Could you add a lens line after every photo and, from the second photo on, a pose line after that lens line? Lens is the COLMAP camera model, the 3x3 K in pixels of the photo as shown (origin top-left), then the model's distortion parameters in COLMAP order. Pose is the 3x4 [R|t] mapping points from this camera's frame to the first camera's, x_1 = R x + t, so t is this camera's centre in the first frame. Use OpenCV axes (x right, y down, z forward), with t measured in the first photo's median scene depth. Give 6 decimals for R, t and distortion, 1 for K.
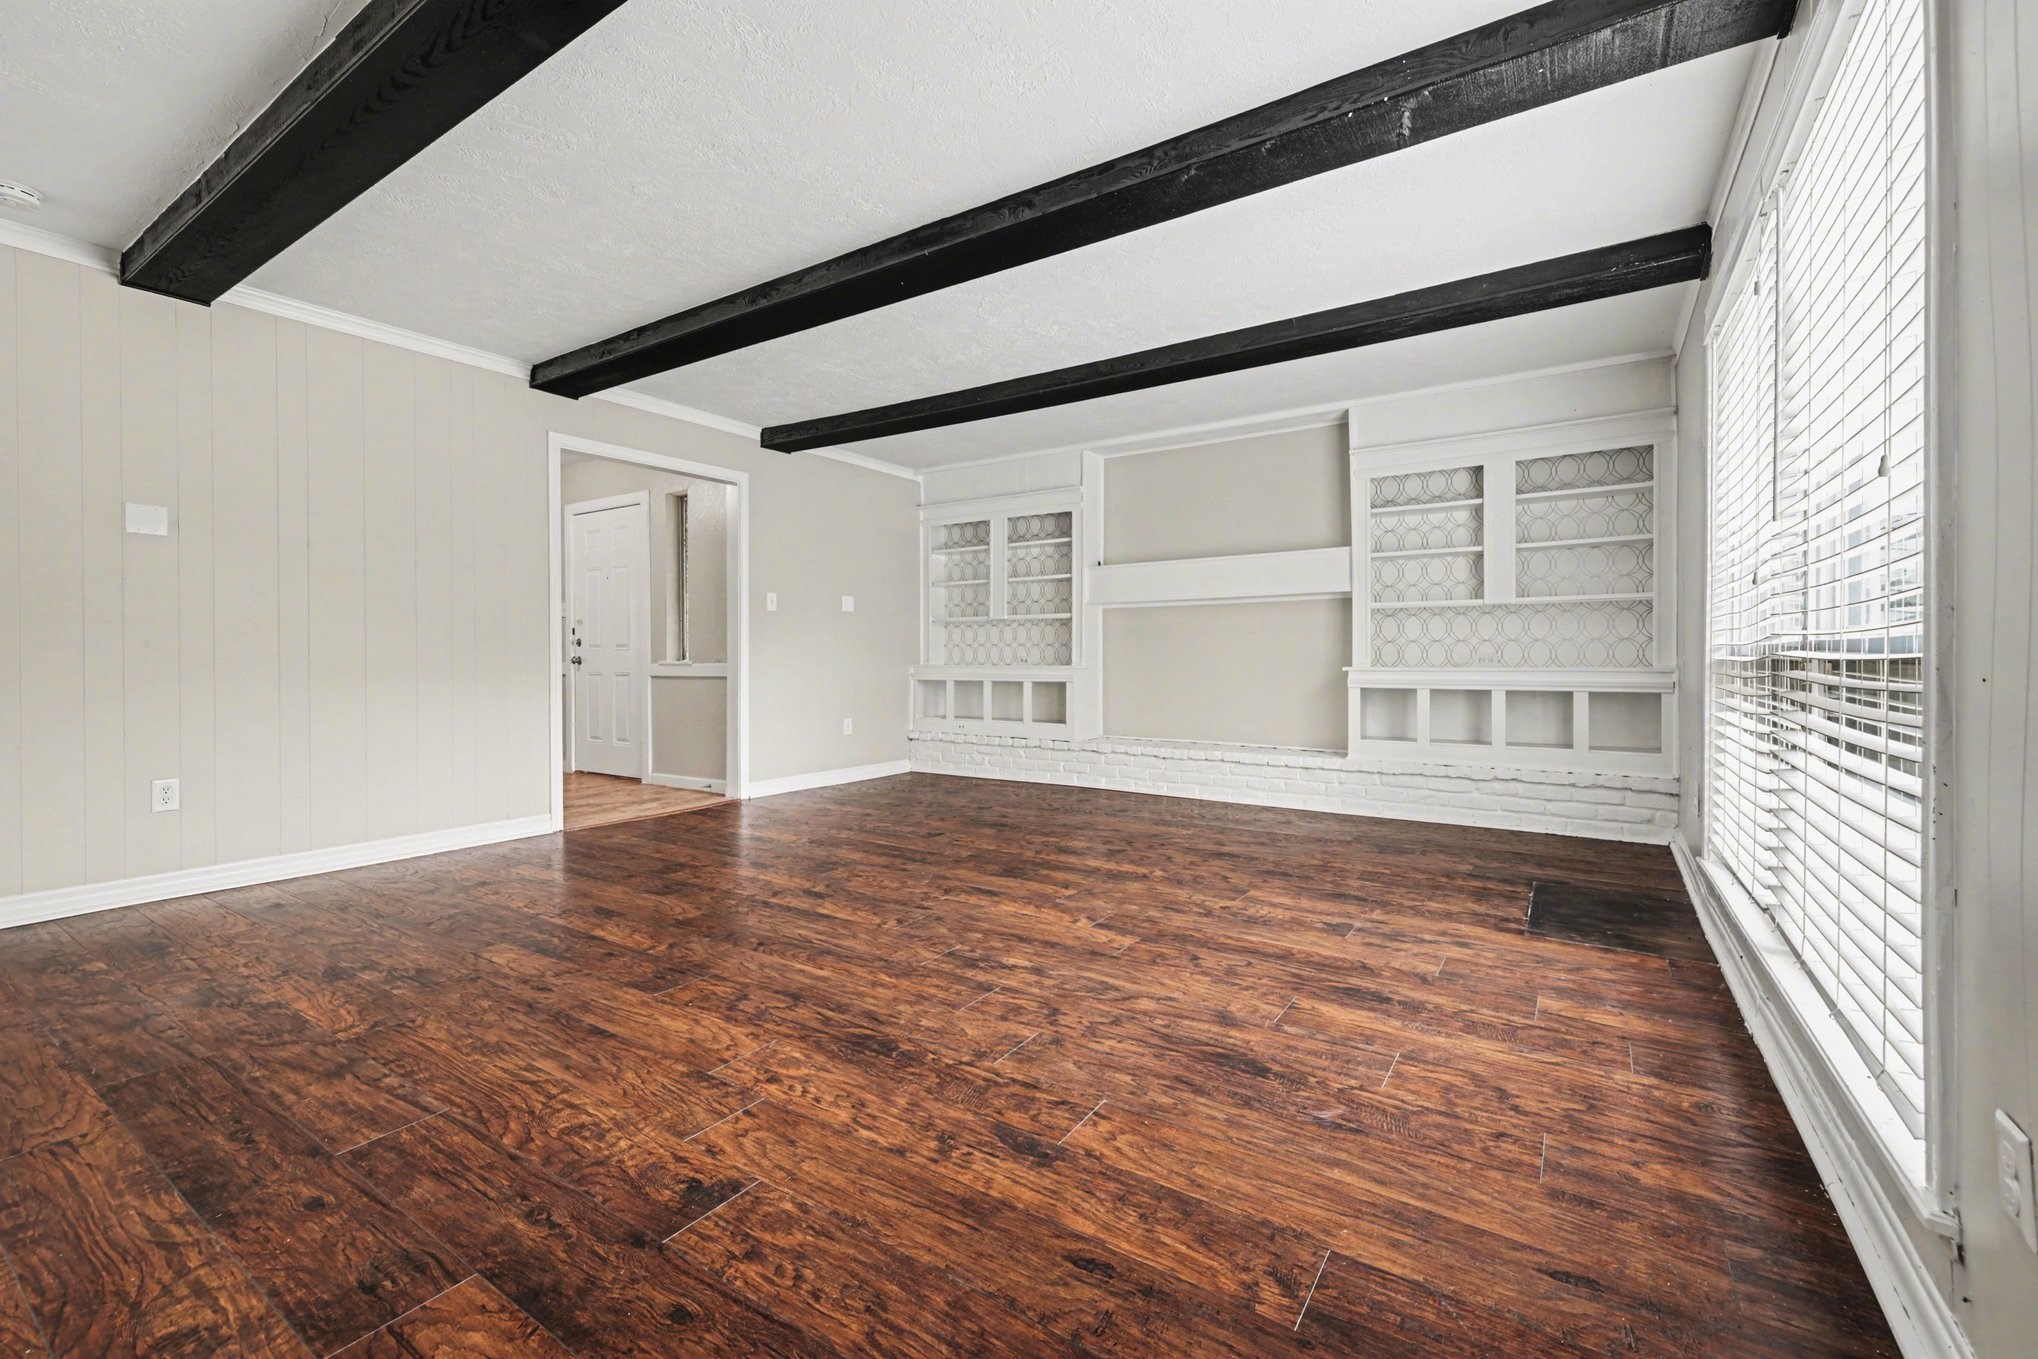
lens RADIAL K [[855.7, 0, 1008.2], [0, 855.7, 660.6], [0, 0, 1]] dist [0.013469, -0.000511]
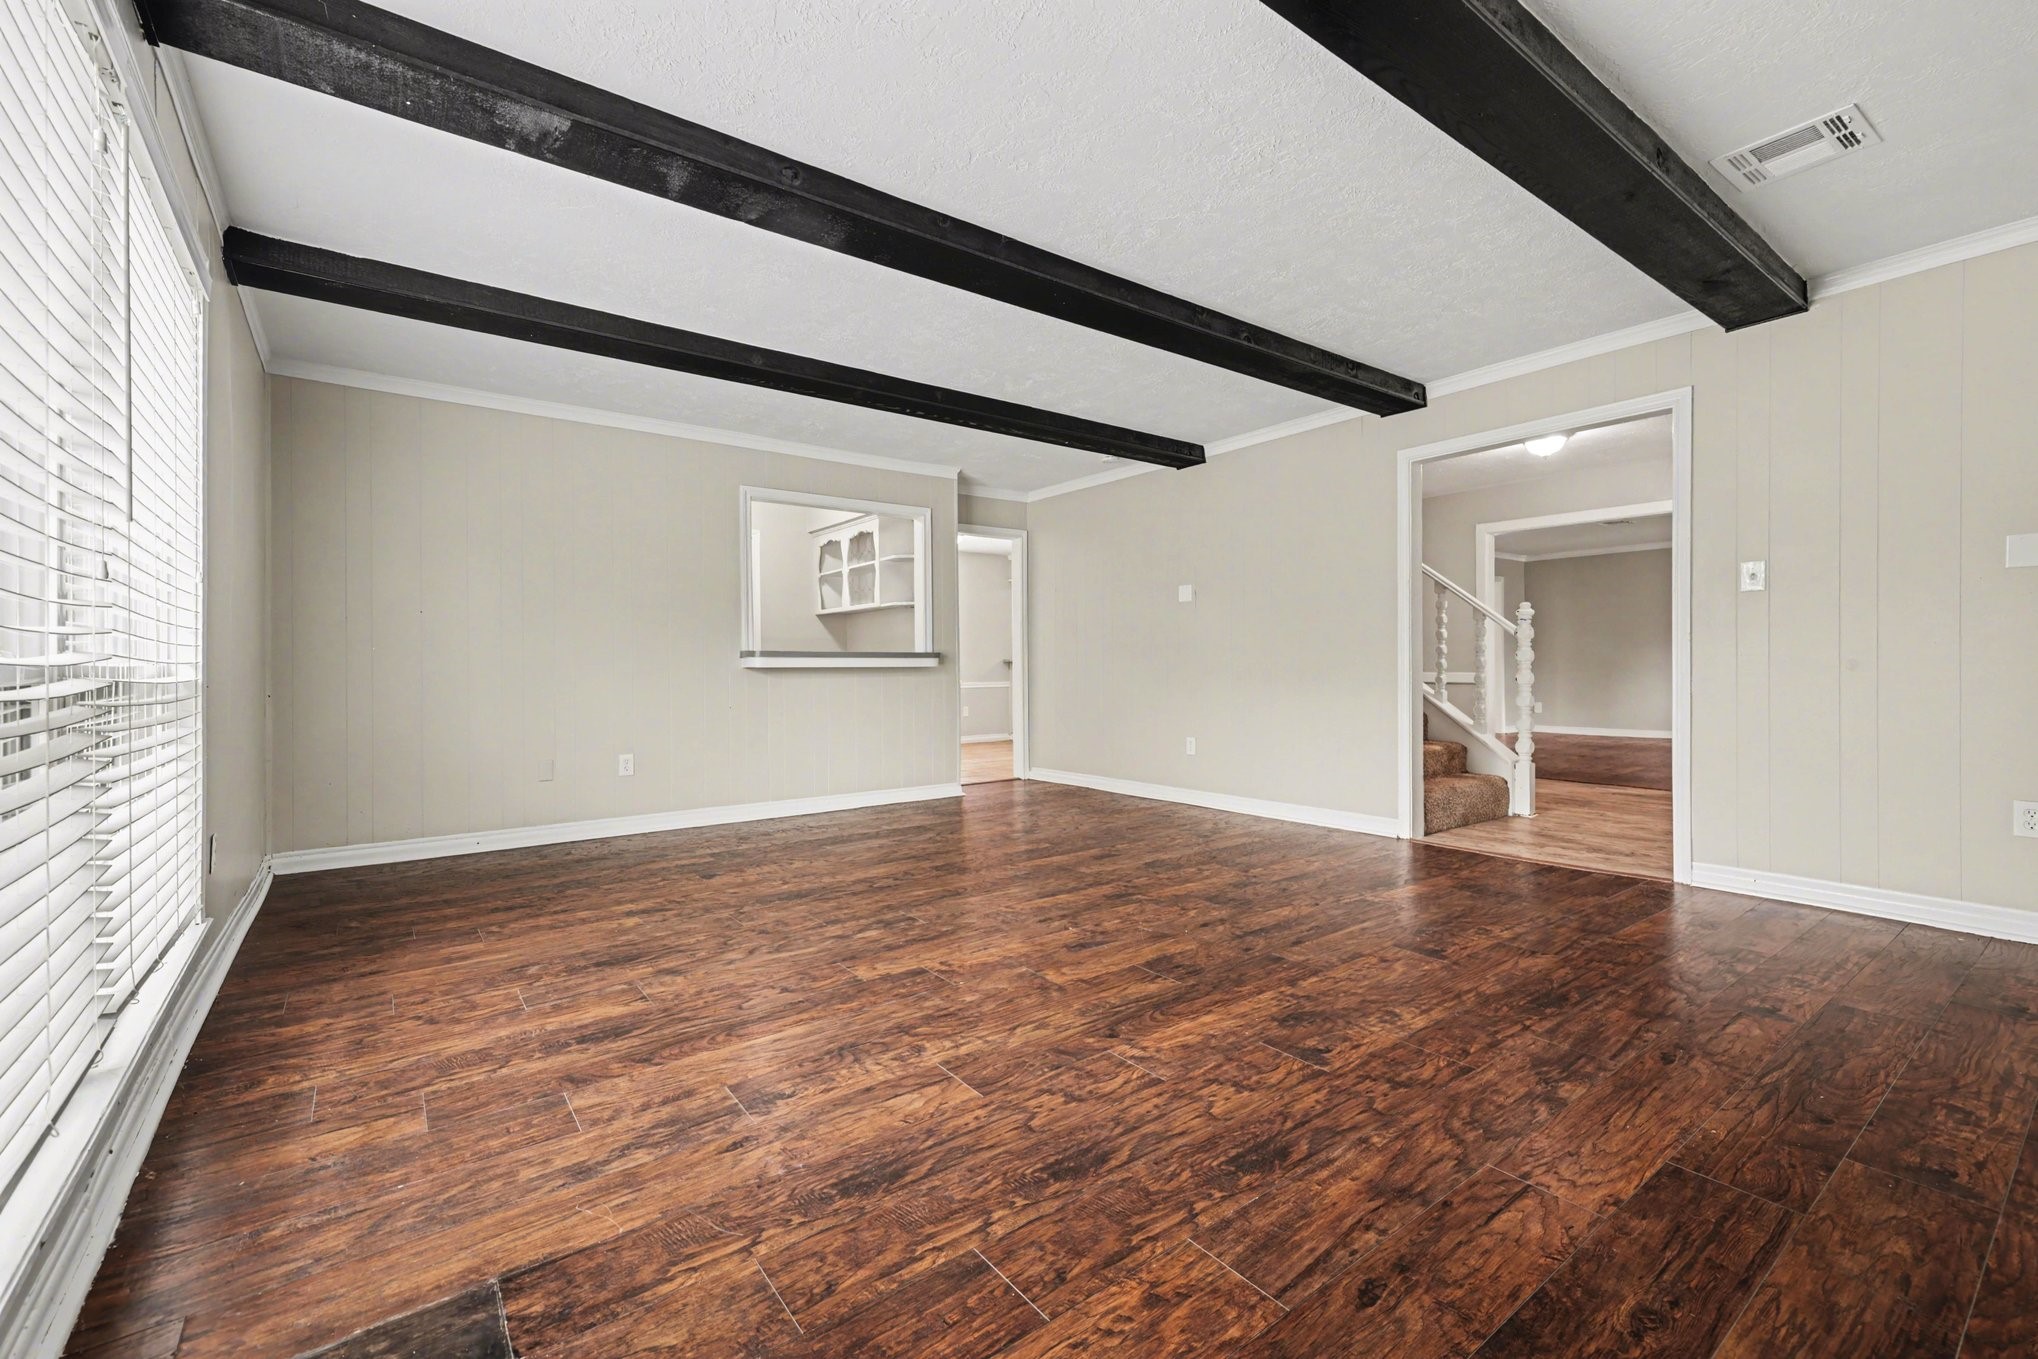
lens RADIAL K [[855.7, 0, 1008.2], [0, 855.7, 660.6], [0, 0, 1]] dist [0.013469, -0.000511]
pose [[-0.331729, -0.004597, -0.943364, 1.143324], [0.002075, 0.999982, -0.005603, -0.016835], [0.943372, -0.003816, -0.331713, 1.703290]]
